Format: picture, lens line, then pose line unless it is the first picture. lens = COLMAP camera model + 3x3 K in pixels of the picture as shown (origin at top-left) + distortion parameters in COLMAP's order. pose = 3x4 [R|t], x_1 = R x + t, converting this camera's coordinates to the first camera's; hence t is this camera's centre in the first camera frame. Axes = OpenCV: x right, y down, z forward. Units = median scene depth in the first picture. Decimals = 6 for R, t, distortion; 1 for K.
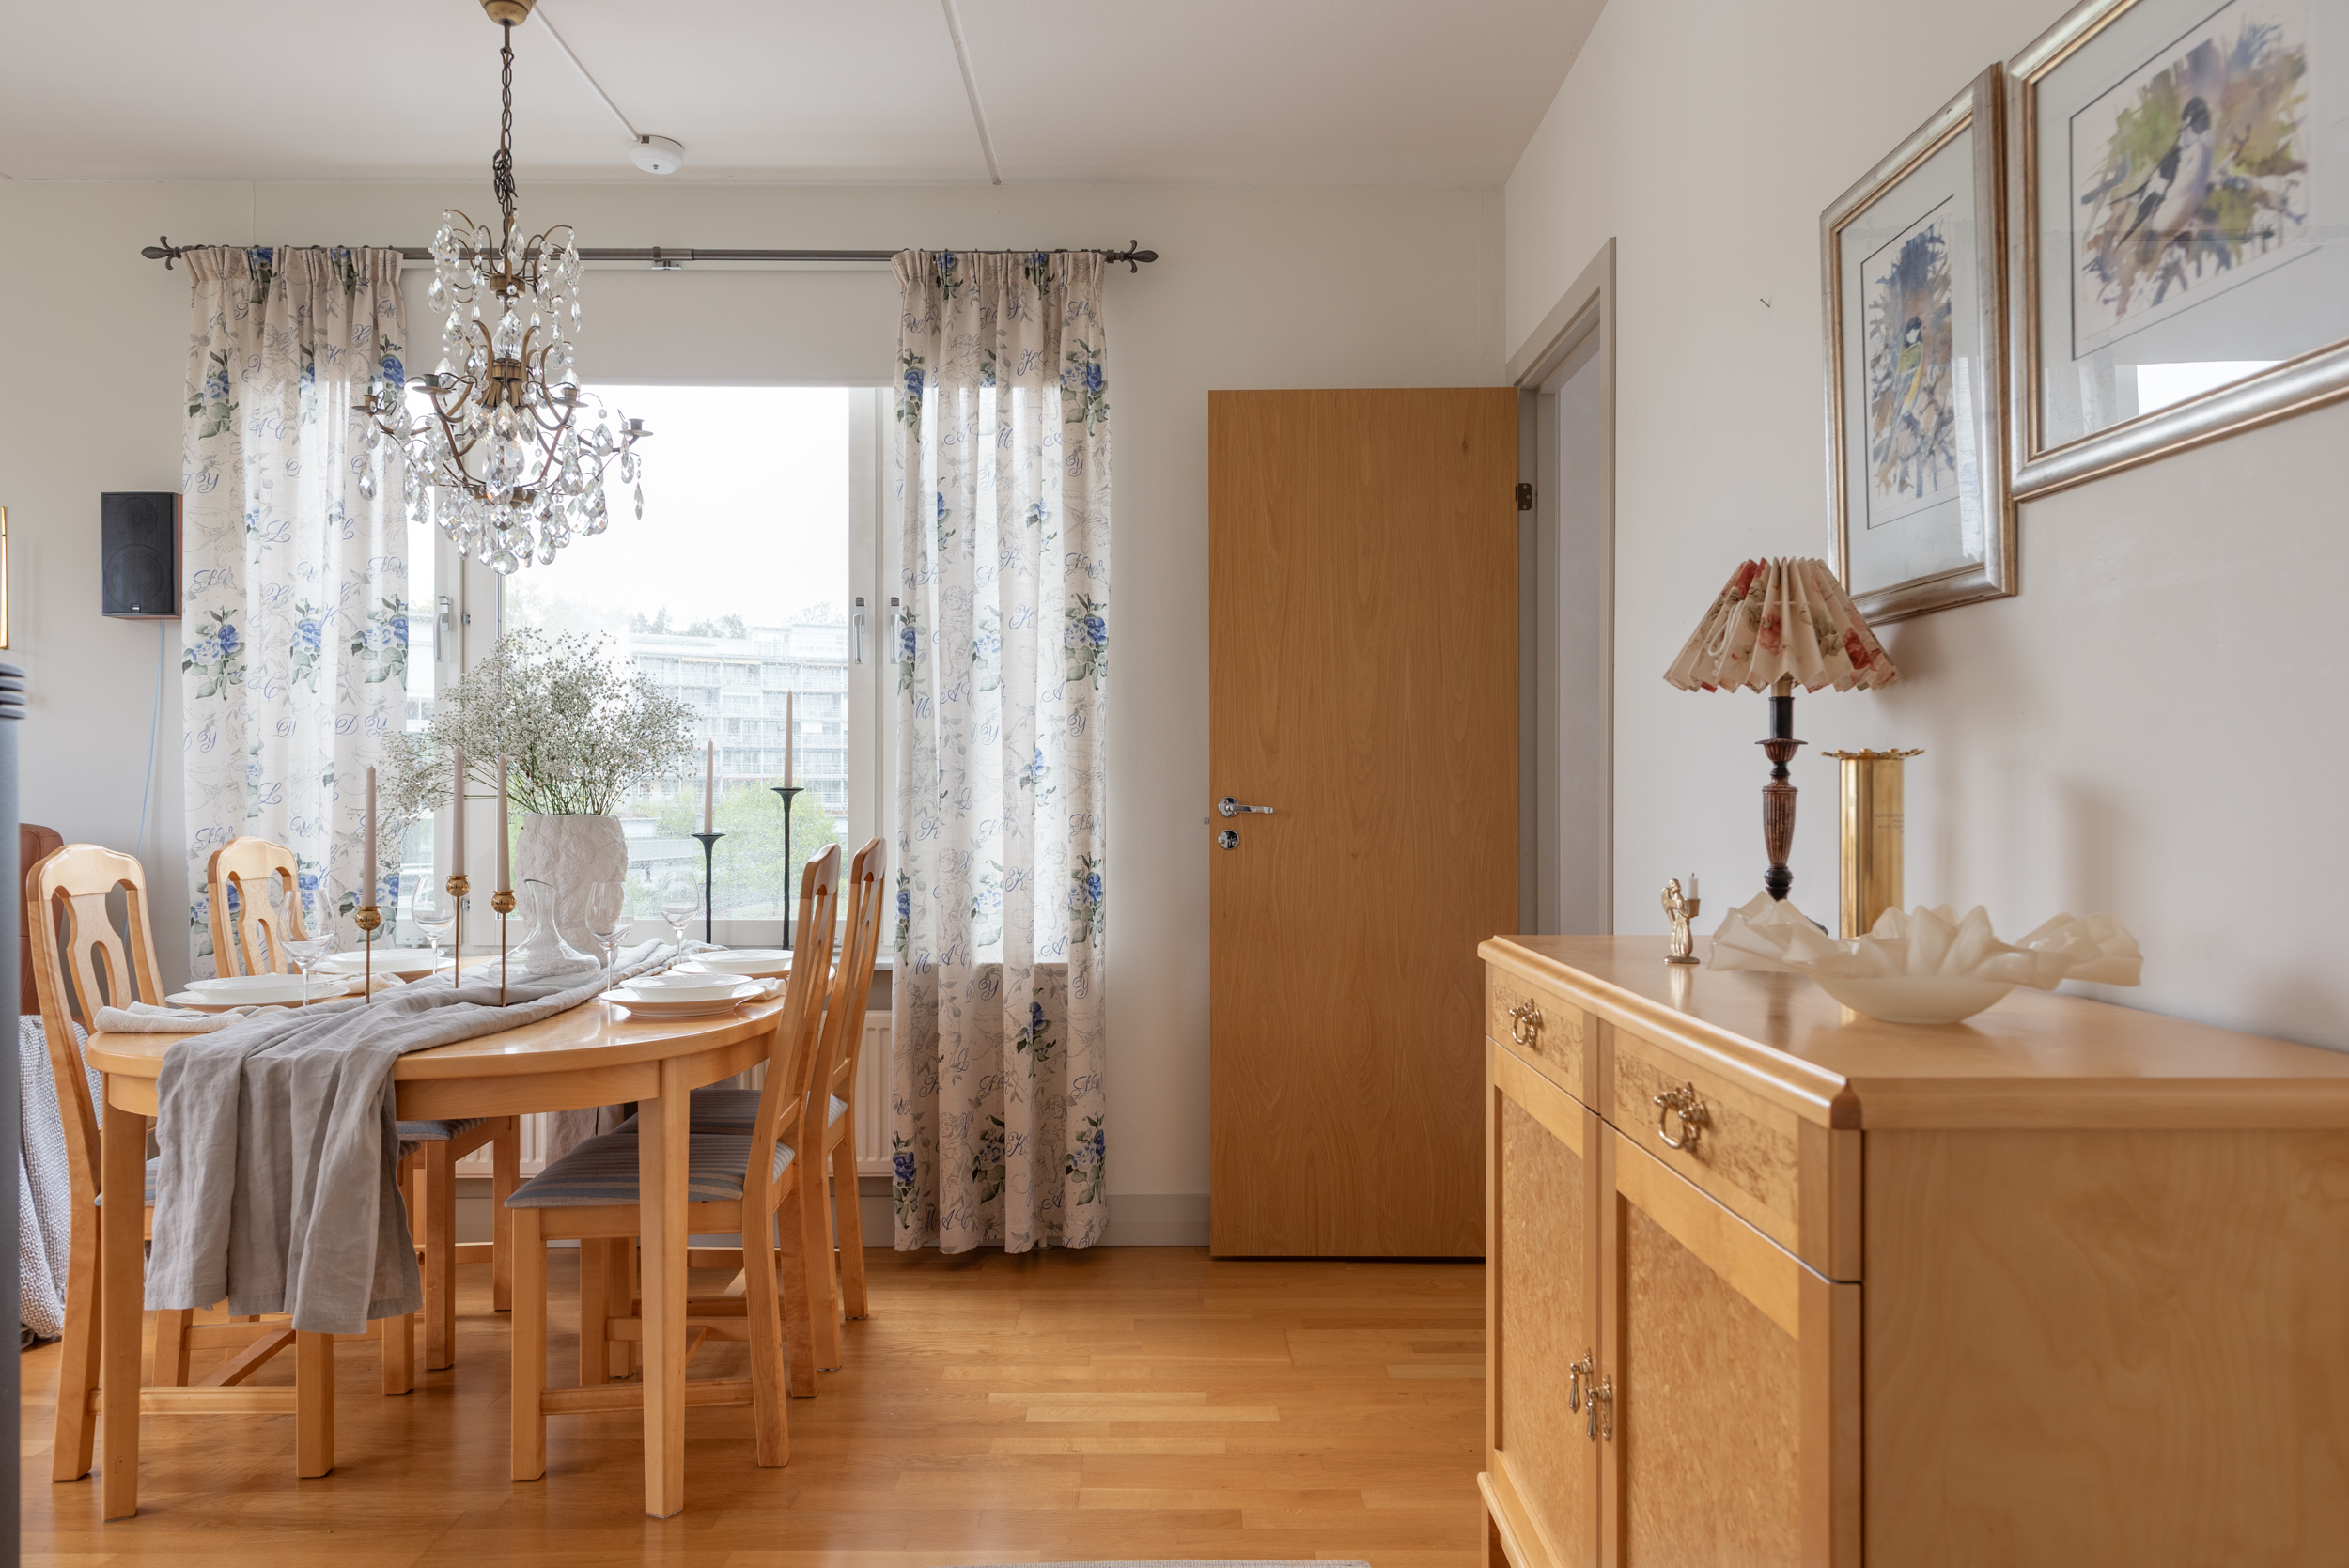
lens RADIAL K [[1579.8, 0, 1178.6], [0, 1579.8, 772.8], [0, 0, 1]] dist [0.007696, -0.000377]
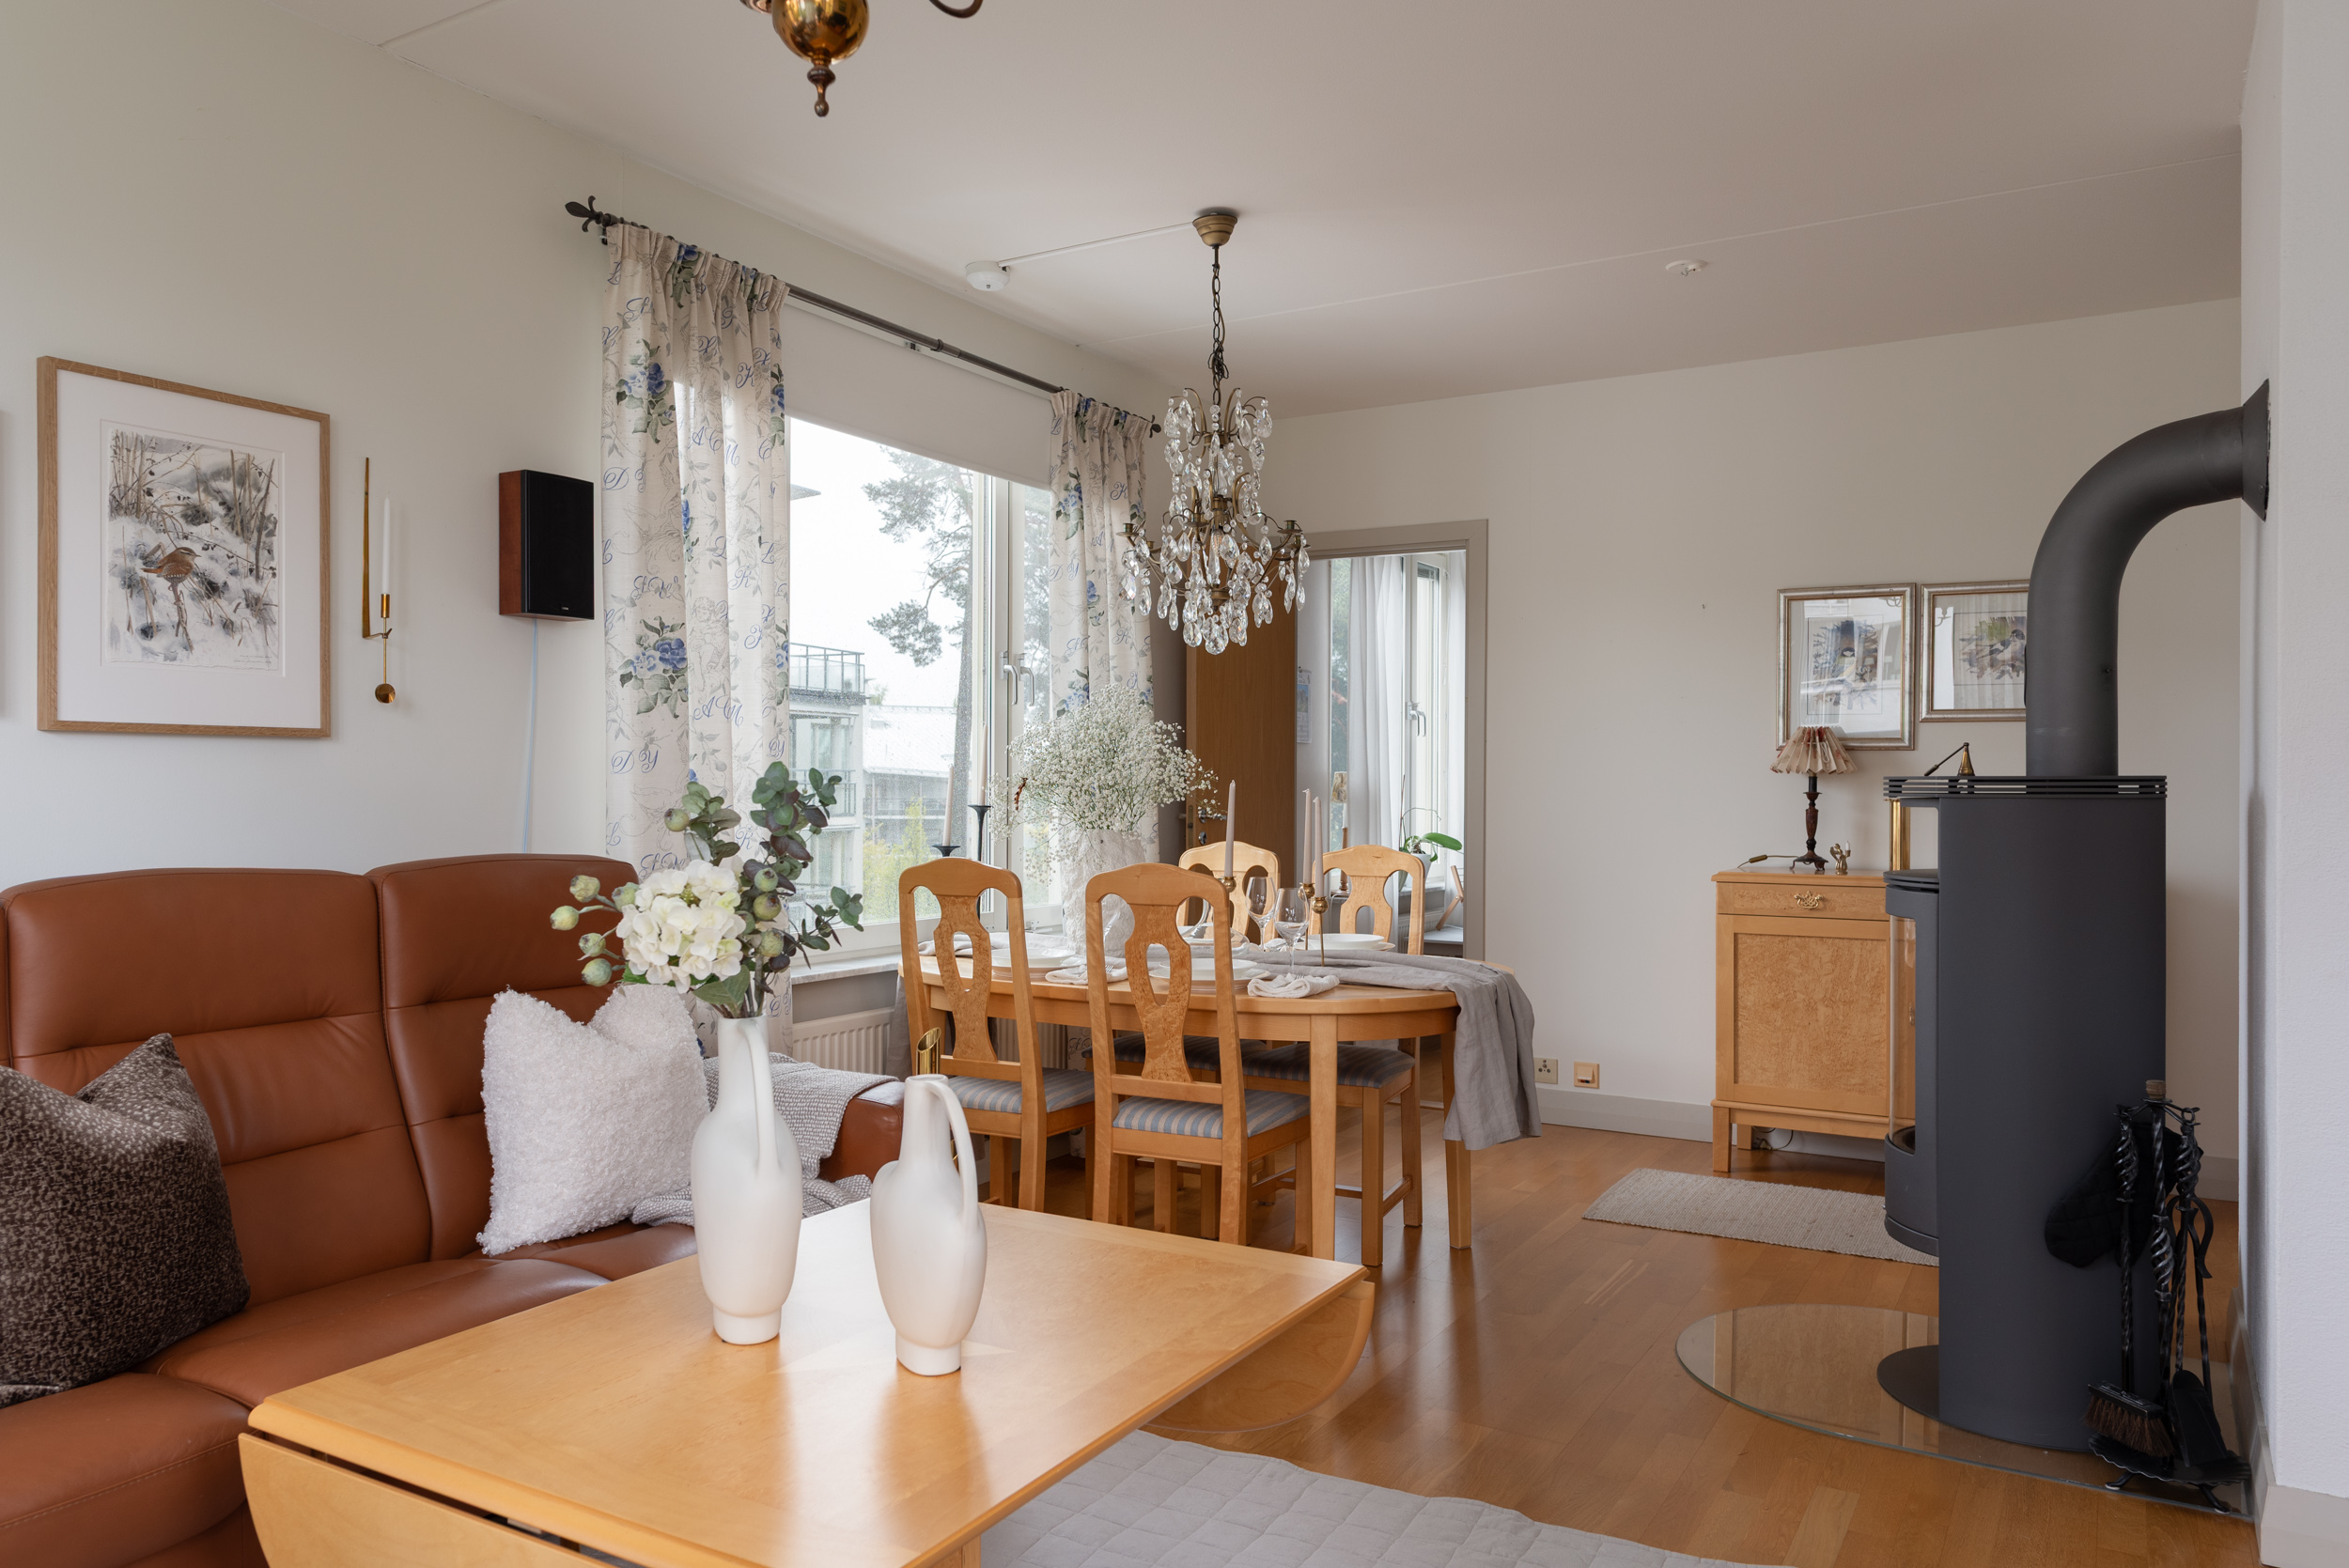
lens RADIAL K [[1620.7, 0, 1171.0], [0, 1620.7, 784.9], [0, 0, 1]] dist [0.011515, -0.001709]
pose [[0.517239, 0.003357, 0.855834, -1.265247], [-0.014042, 0.999891, 0.004564, -0.014939], [-0.855726, -0.014378, 0.517230, 0.243036]]
